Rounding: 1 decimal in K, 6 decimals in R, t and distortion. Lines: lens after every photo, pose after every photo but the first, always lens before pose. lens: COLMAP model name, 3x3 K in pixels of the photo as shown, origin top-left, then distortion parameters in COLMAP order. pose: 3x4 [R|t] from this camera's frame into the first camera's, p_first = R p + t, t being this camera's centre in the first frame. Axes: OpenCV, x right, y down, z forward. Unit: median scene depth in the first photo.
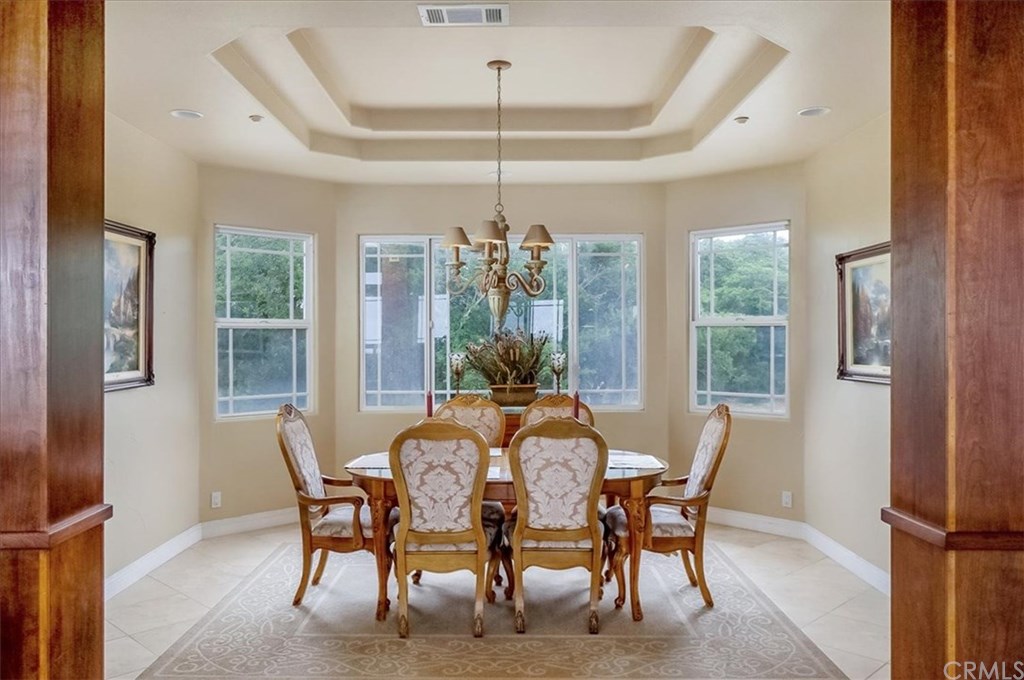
lens RADIAL K [[784.6, 0, 508.9], [0, 784.6, 341.7], [0, 0, 1]] dist [0.010514, -0.003472]
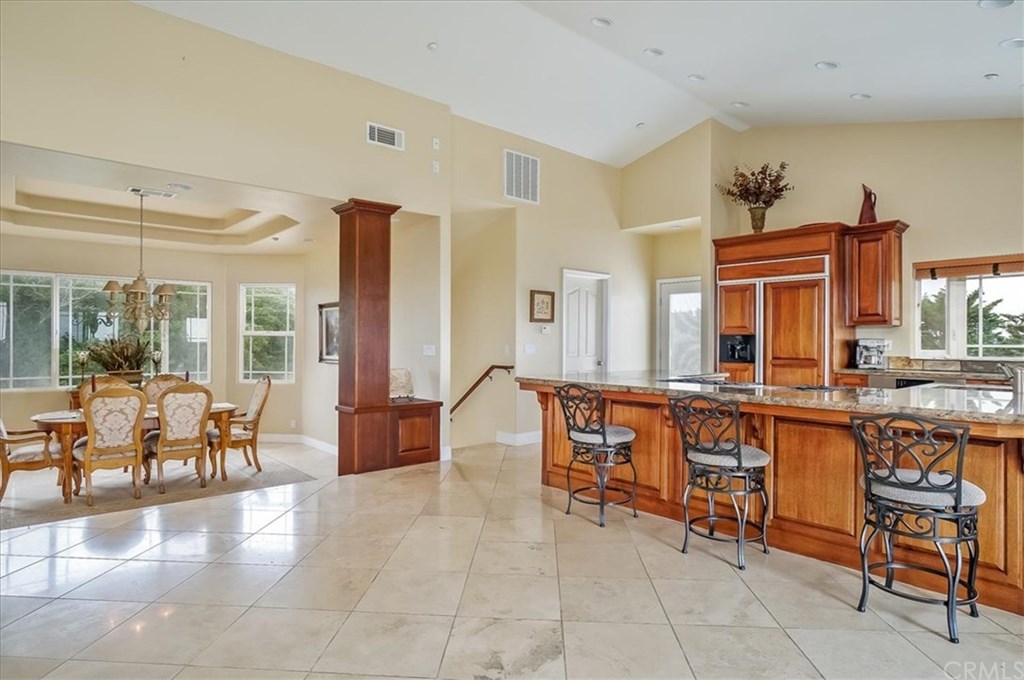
lens RADIAL K [[583.0, 0, 511.1], [0, 583.0, 340.4], [0, 0, 1]] dist [-0.005516, -0.001349]
pose [[0.751399, 0.005446, 0.659826, -0.279137], [-0.004714, 0.999985, -0.002885, -0.011365], [-0.659831, -0.000943, 0.751413, -0.636954]]
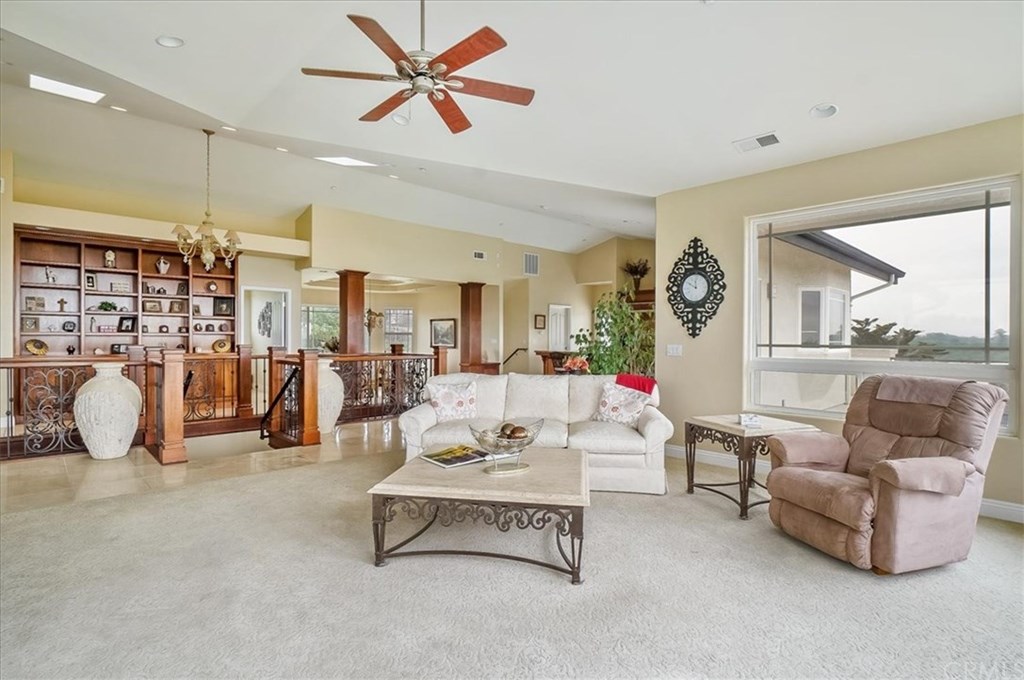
lens RADIAL K [[471.0, 0, 506.0], [0, 471.0, 339.2], [0, 0, 1]] dist [-0.001958, -0.000103]
pose [[0.742594, 0.005761, 0.669717, -1.224016], [-0.007264, 0.999973, -0.000547, -0.001252], [-0.669702, -0.004458, 0.742616, -1.472120]]
